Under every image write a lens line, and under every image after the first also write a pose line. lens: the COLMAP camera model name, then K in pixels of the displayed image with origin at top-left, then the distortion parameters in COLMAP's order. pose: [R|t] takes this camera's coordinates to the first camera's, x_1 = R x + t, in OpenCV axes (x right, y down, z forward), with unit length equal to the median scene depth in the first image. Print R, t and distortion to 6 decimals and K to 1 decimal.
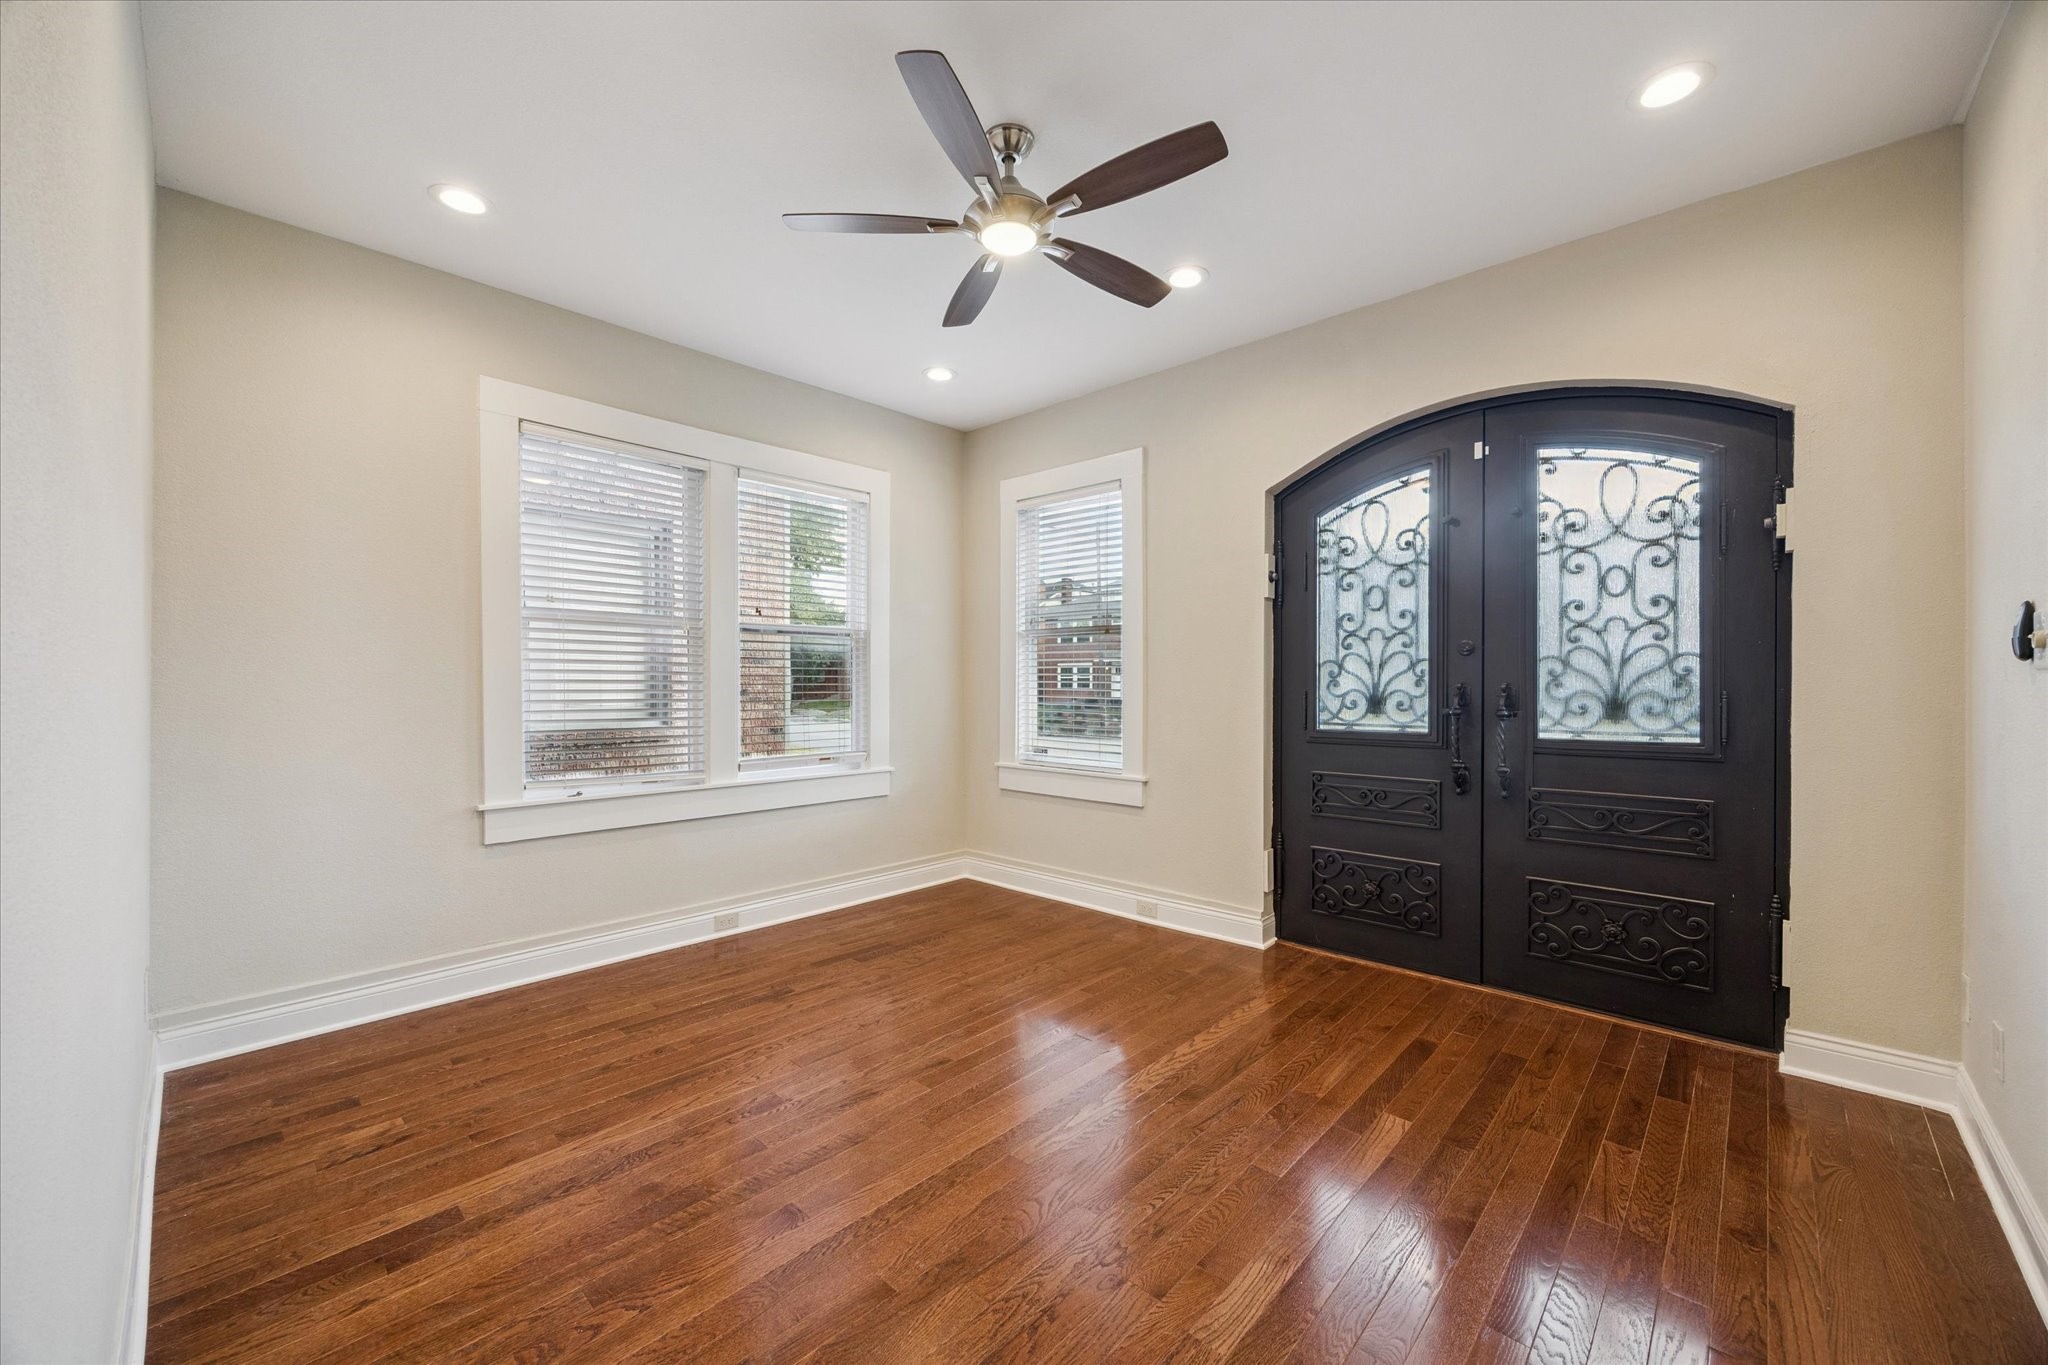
lens RADIAL K [[788.8, 0, 1027.3], [0, 788.8, 672.6], [0, 0, 1]] dist [0.003785, 0.000129]
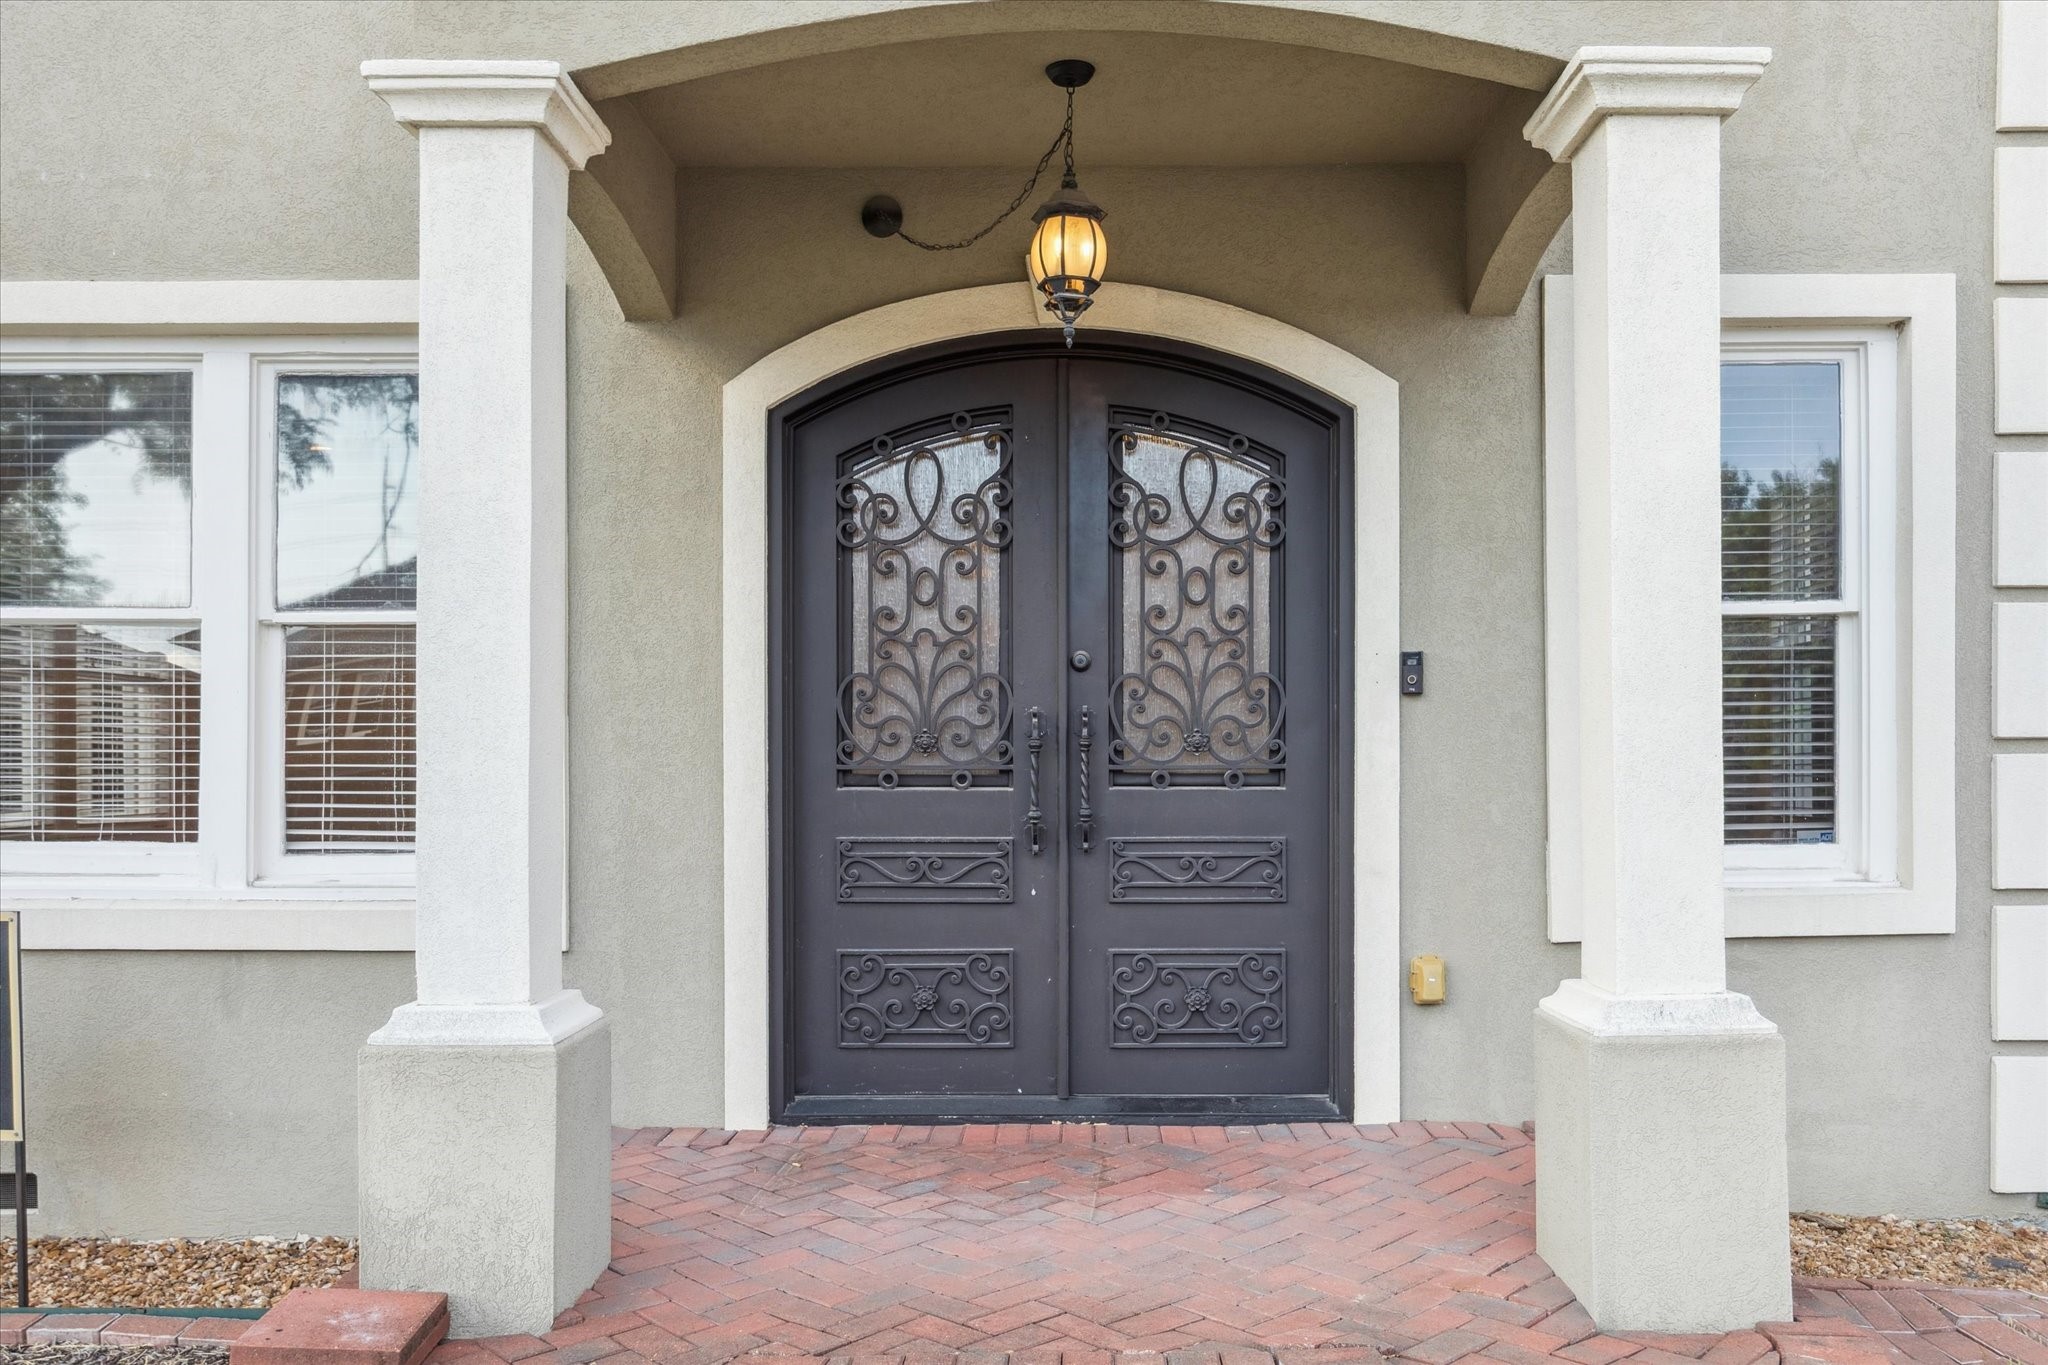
lens RADIAL K [[1145.4, 0, 1020.6], [0, 1145.4, 704.0], [0, 0, 1]] dist [-0.000085, -0.000021]
pose [[0.724889, -0.001309, 0.688864, -0.210380], [-0.004496, 0.999968, 0.006632, 0.002019], [-0.688851, -0.007905, 0.724860, 0.202635]]
